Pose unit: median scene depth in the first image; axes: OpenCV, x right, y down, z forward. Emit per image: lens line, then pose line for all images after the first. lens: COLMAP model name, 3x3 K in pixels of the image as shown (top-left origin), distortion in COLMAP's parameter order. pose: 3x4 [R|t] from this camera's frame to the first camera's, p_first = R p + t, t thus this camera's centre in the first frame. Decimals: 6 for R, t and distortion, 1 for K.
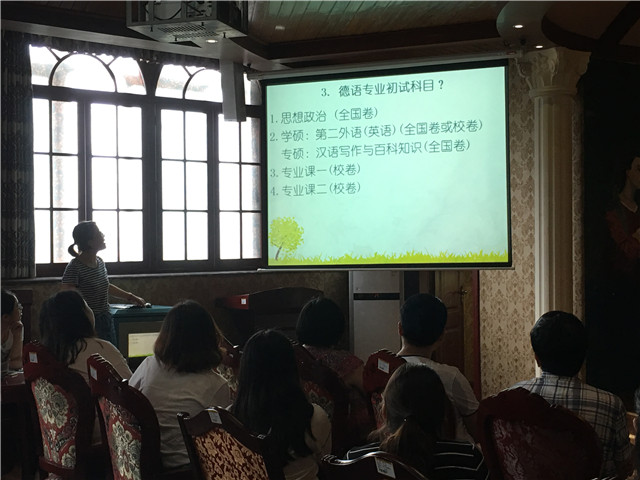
lens RADIAL K [[956.4, 0, 319.9], [0, 956.4, 241.4], [0, 0, 1]] dist [0.013431, 0.000000]
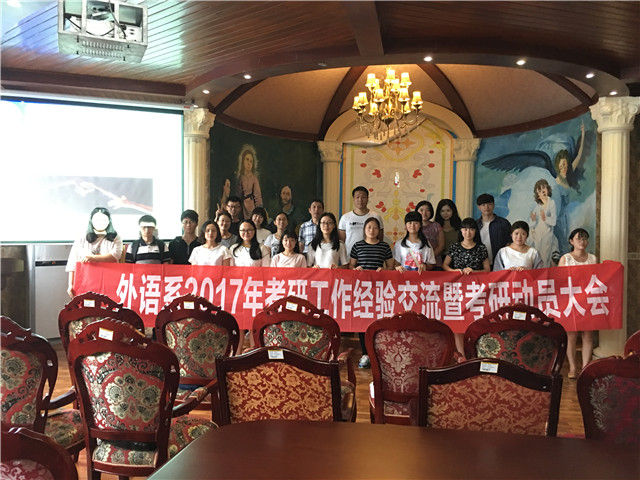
lens RADIAL K [[537.7, 0, 318.8], [0, 537.7, 239.6], [0, 0, 1]] dist [0.015455, -0.030040]
pose [[0.728345, -0.001074, 0.685210, -0.435741], [-0.012851, 0.999801, 0.015227, 0.012072], [-0.685090, -0.019896, 0.728187, 0.328498]]
